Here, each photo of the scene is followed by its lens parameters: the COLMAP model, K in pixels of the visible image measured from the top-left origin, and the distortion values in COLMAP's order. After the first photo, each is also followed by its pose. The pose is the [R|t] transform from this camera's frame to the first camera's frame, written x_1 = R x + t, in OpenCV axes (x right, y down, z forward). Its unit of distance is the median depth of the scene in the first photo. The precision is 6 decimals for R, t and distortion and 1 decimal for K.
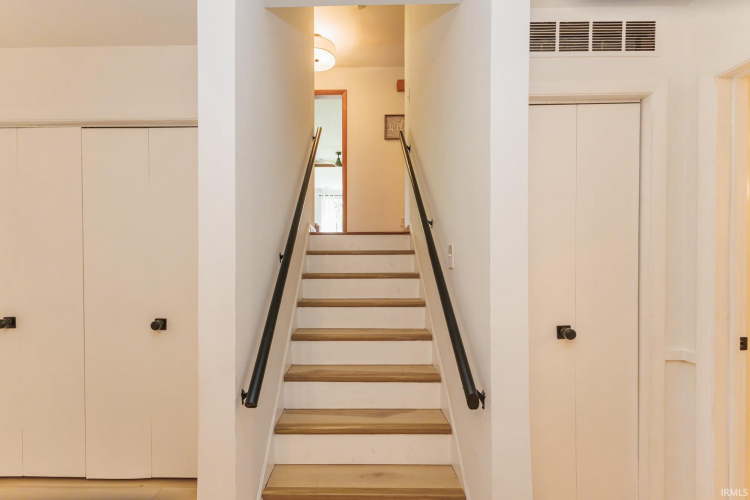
lens RADIAL K [[341.7, 0, 376.9], [0, 341.7, 252.1], [0, 0, 1]] dist [-0.000148, -0.000461]
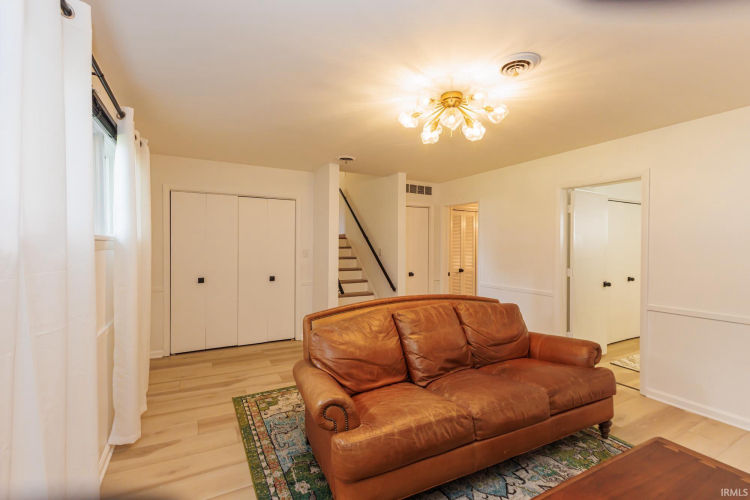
lens RADIAL K [[341.7, 0, 374.4], [0, 341.7, 251.3], [0, 0, 1]] dist [-0.000148, -0.000461]
pose [[0.871264, 0.003587, 0.490801, -1.463589], [-0.000491, 0.999979, -0.006437, 0.028585], [-0.490814, 0.005367, 0.871248, -1.822502]]
